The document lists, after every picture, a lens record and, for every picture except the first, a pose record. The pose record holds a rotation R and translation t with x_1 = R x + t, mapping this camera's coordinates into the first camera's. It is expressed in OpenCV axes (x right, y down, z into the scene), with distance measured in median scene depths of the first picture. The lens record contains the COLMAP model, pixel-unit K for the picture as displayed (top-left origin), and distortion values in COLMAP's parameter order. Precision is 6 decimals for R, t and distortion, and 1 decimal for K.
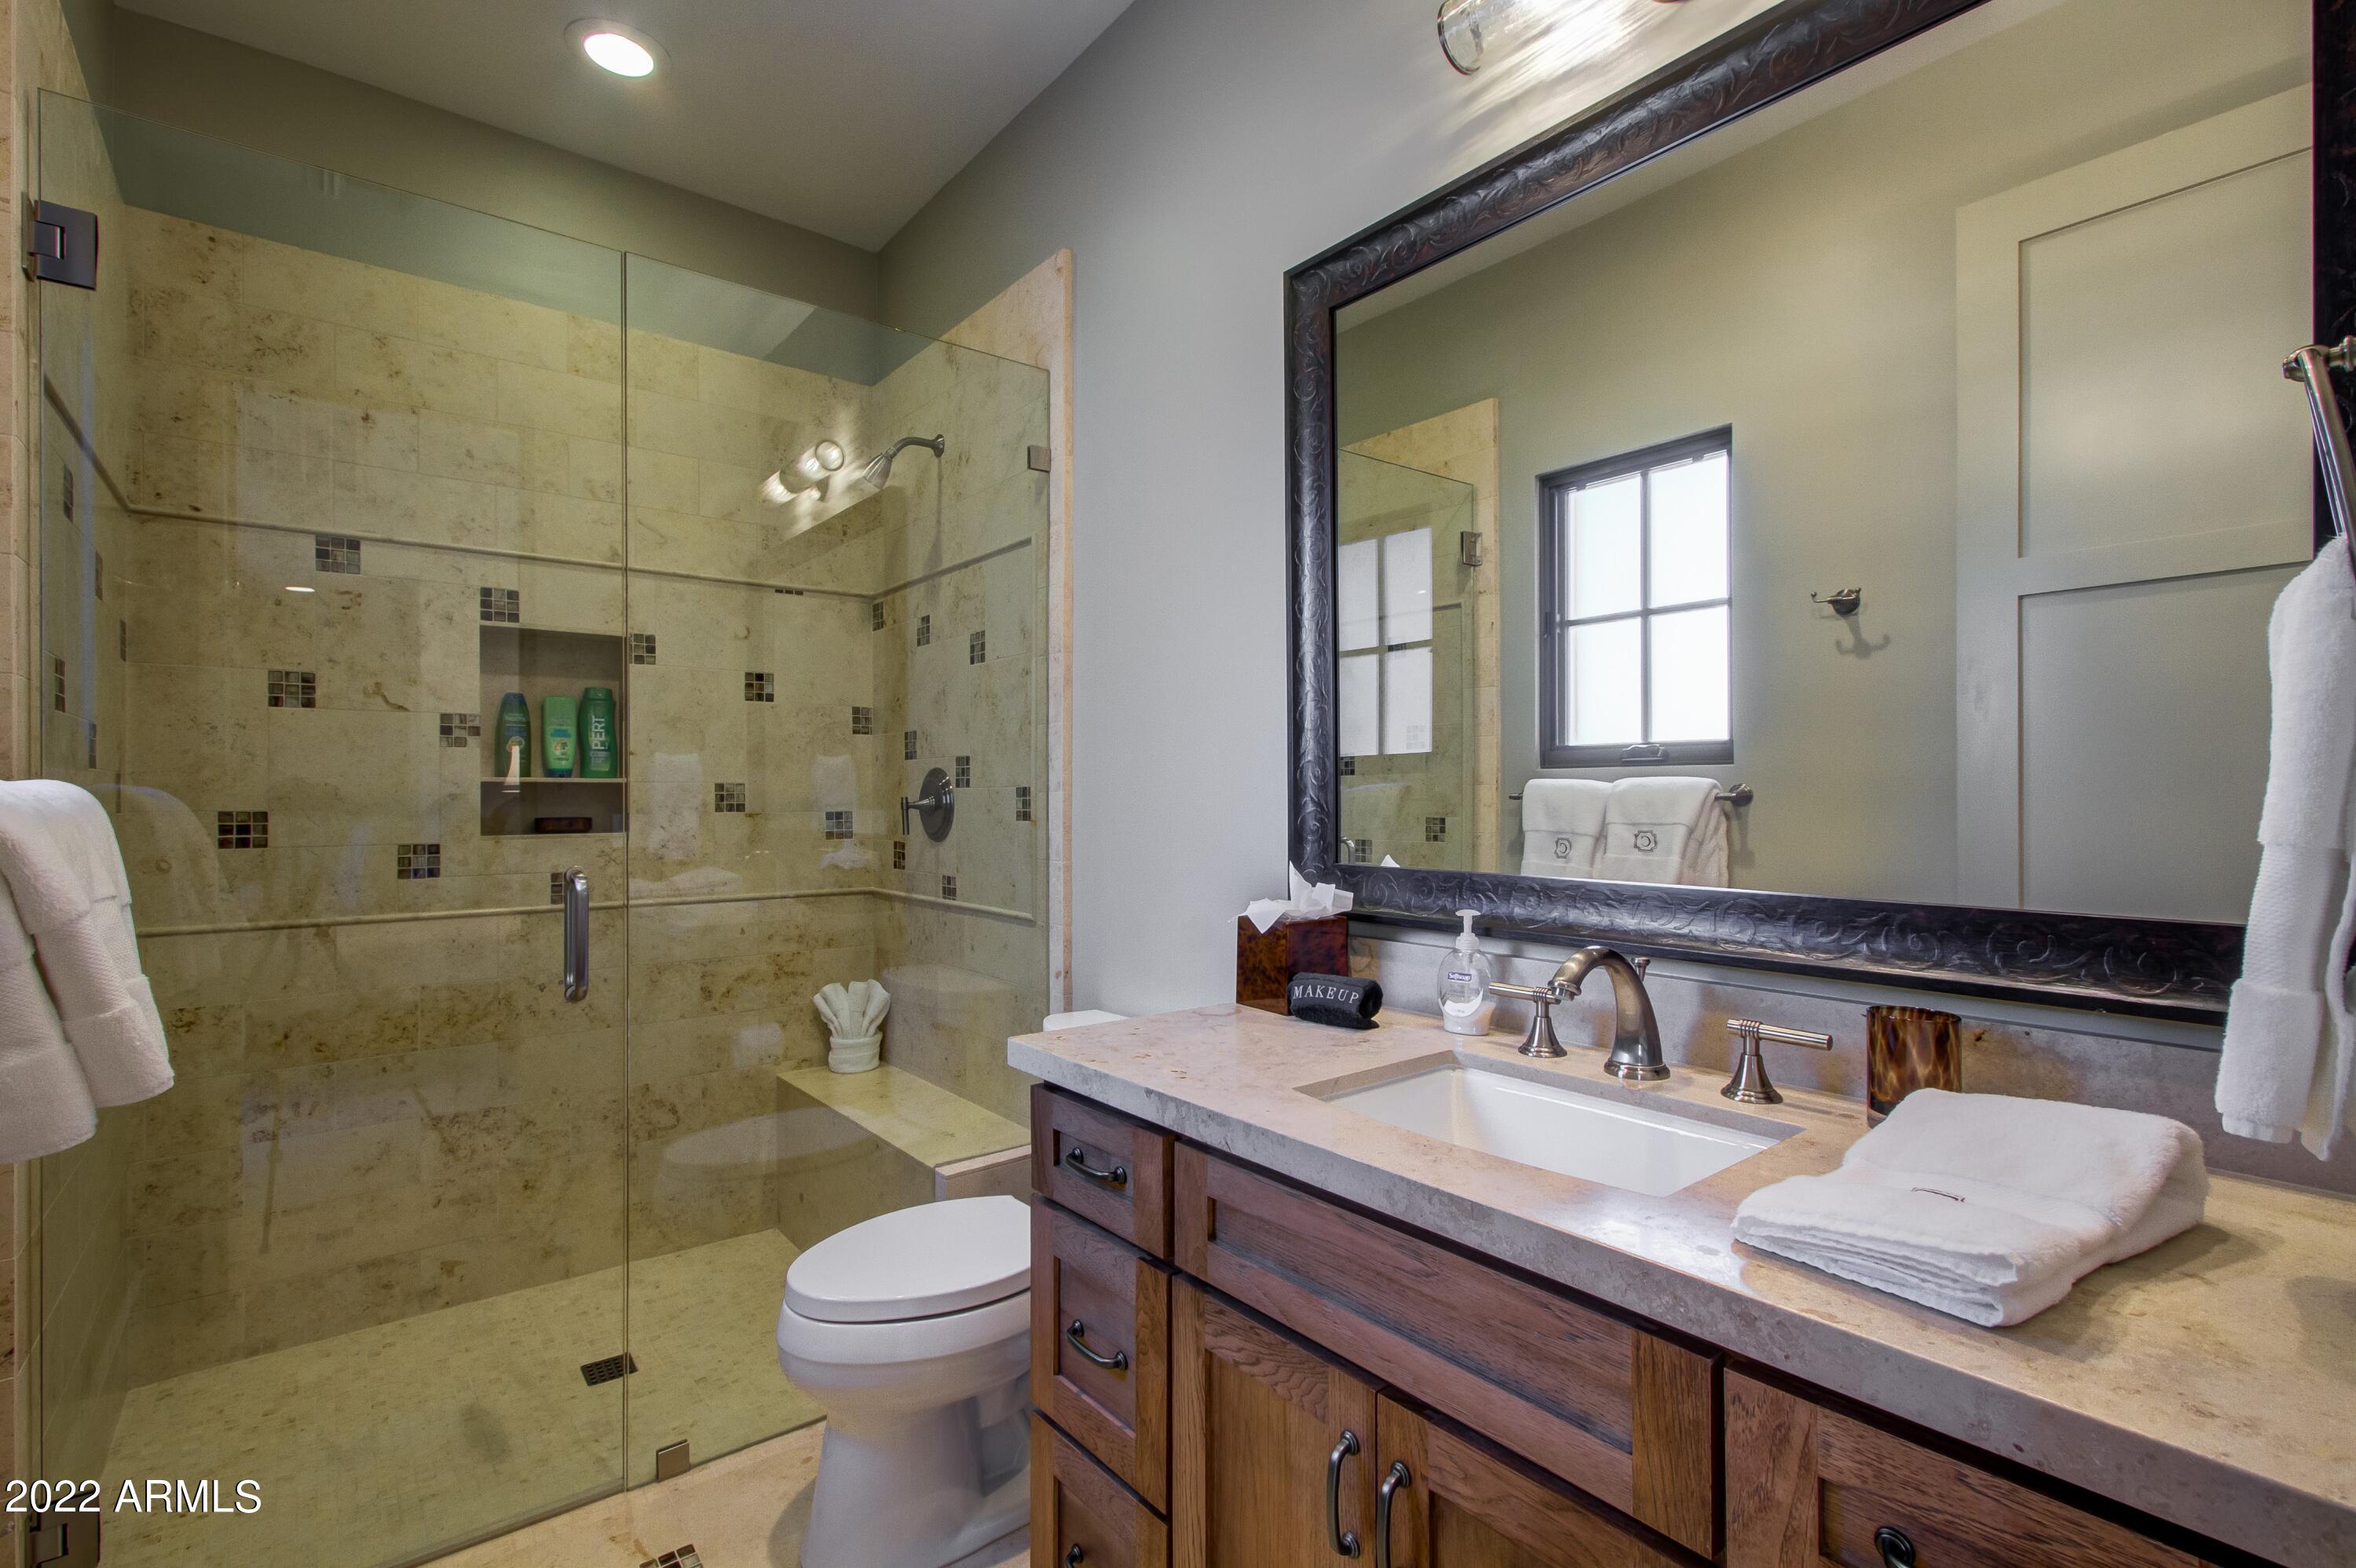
lens RADIAL K [[1085.4, 0, 1178.0], [0, 1085.4, 784.0], [0, 0, 1]] dist [0.002160, 0.001201]
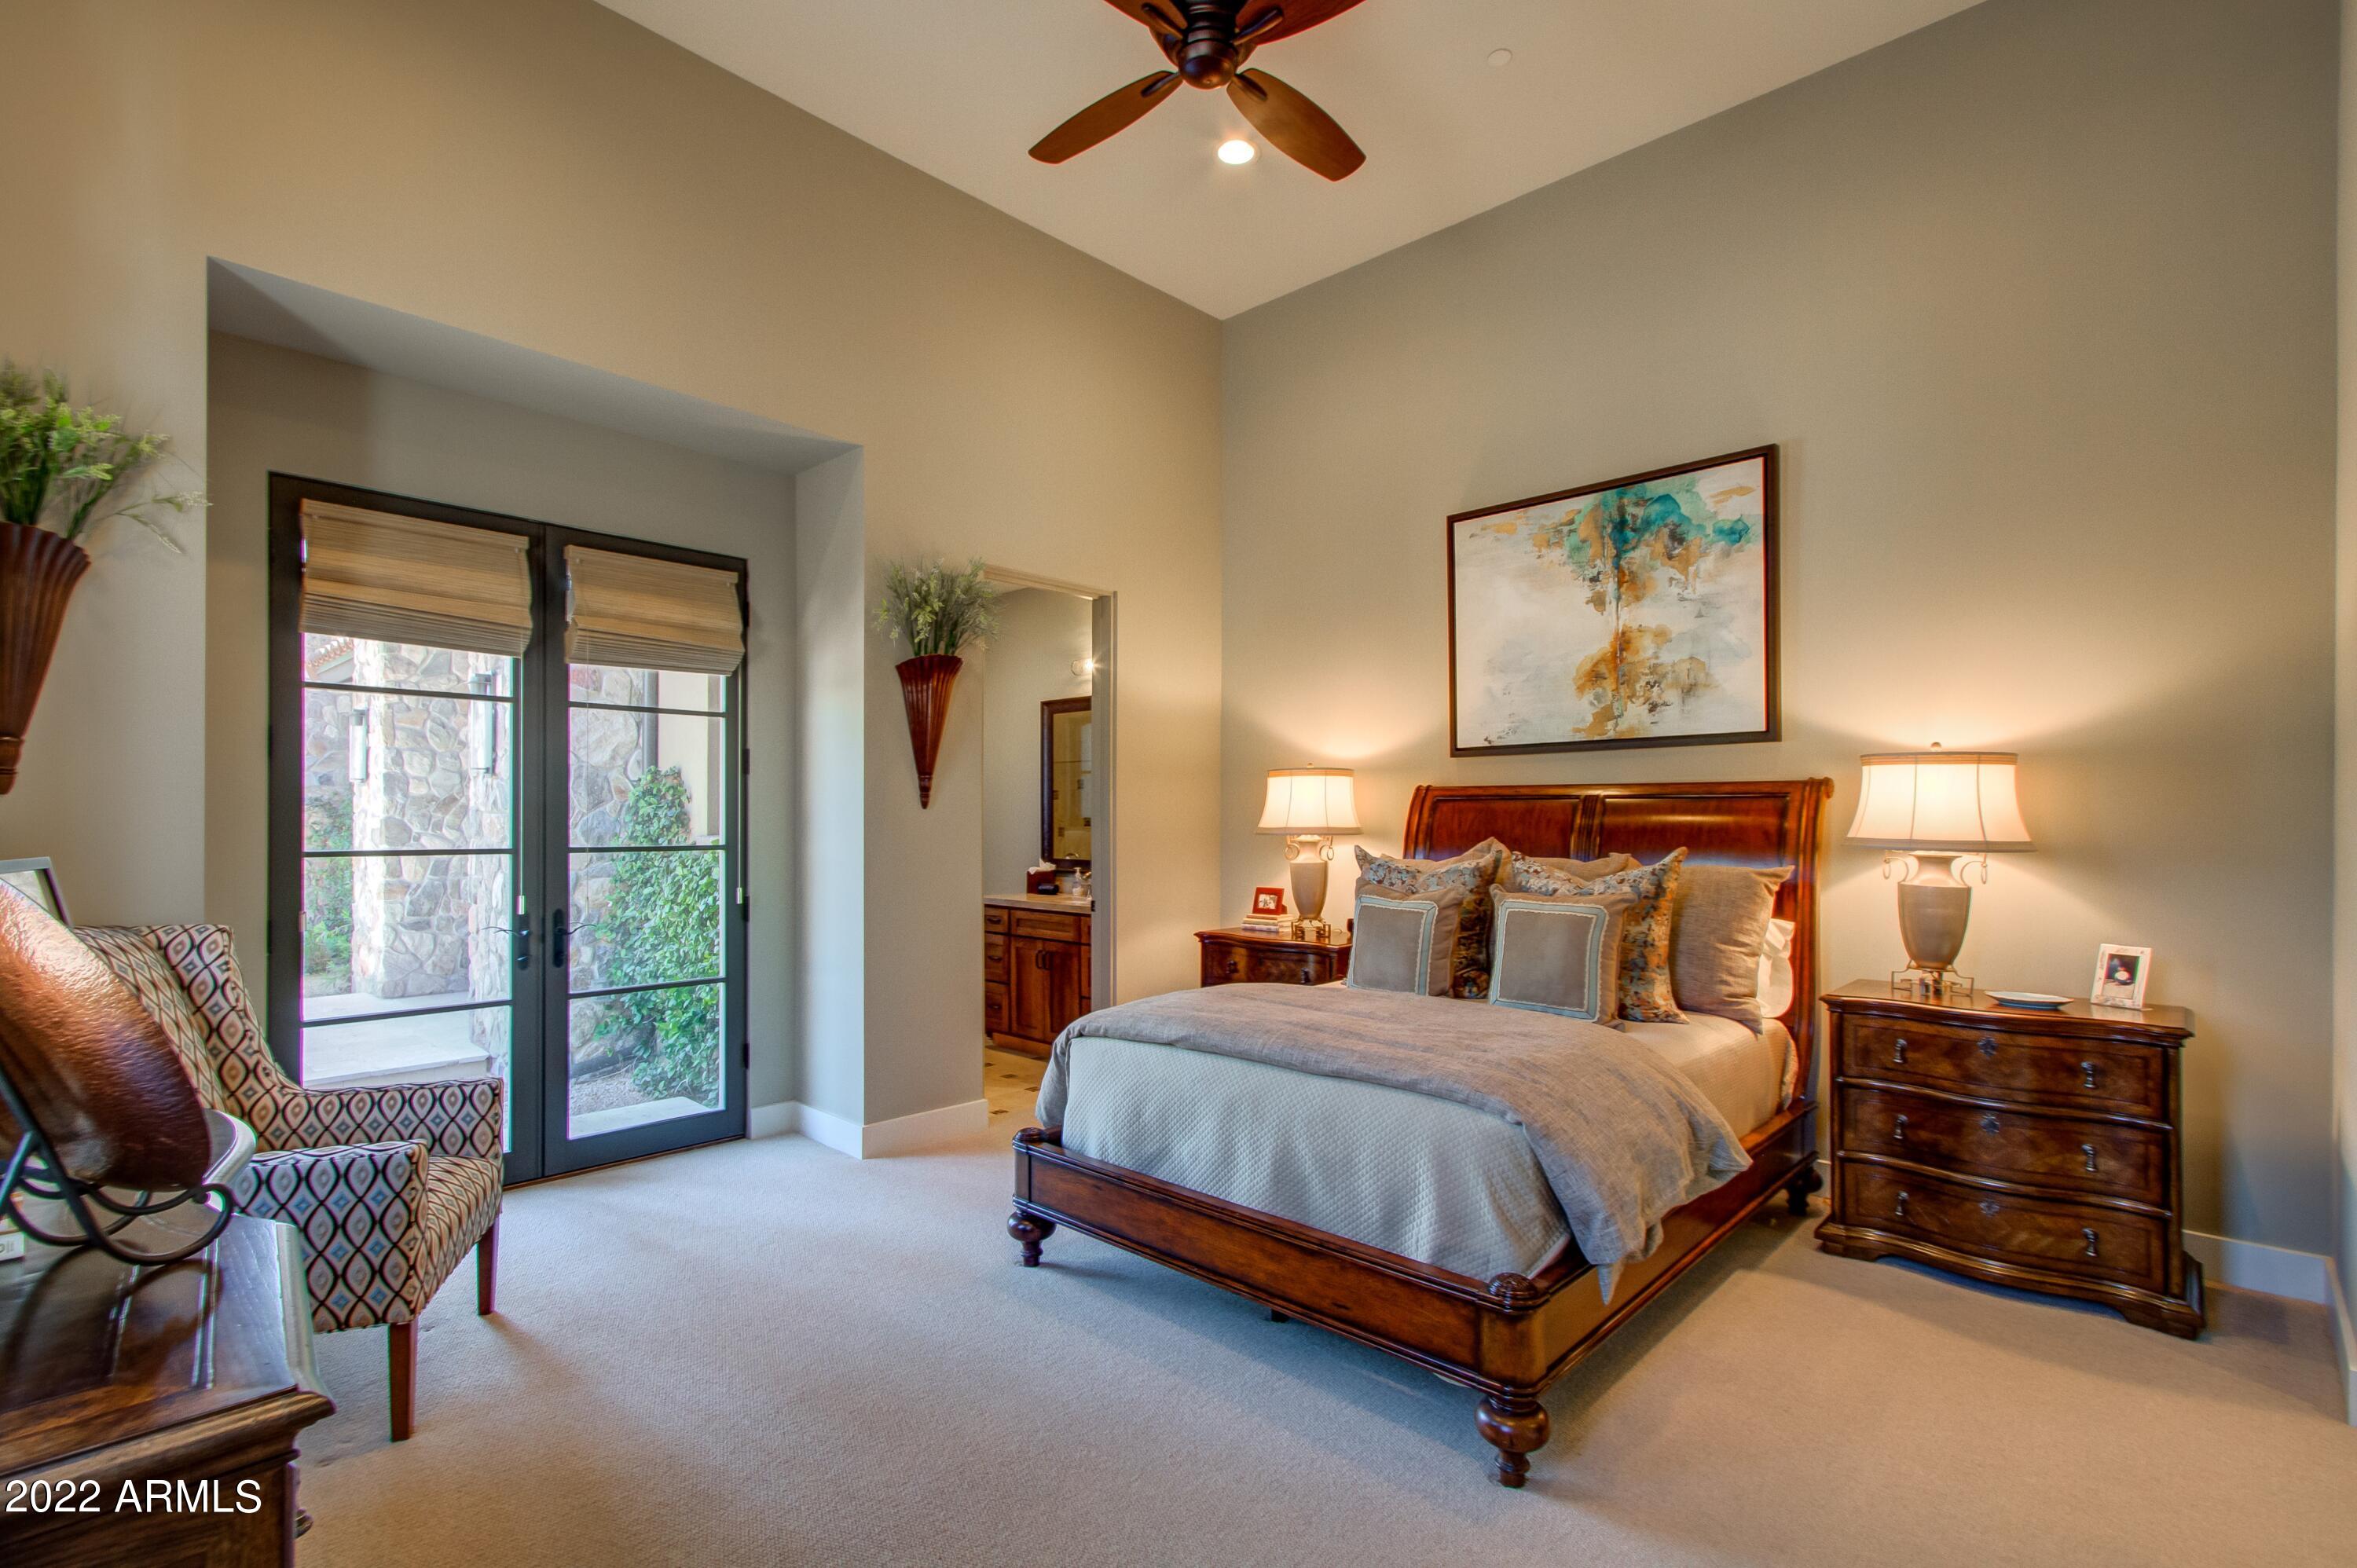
lens RADIAL K [[1085.9, 0, 1178.5], [0, 1085.9, 784.0], [0, 0, 1]] dist [0.002160, 0.001201]
pose [[0.988606, 0.005114, 0.150441, 0.004219], [-0.003243, 0.999914, -0.012684, -0.153061], [-0.150493, 0.012051, 0.988538, -3.083432]]
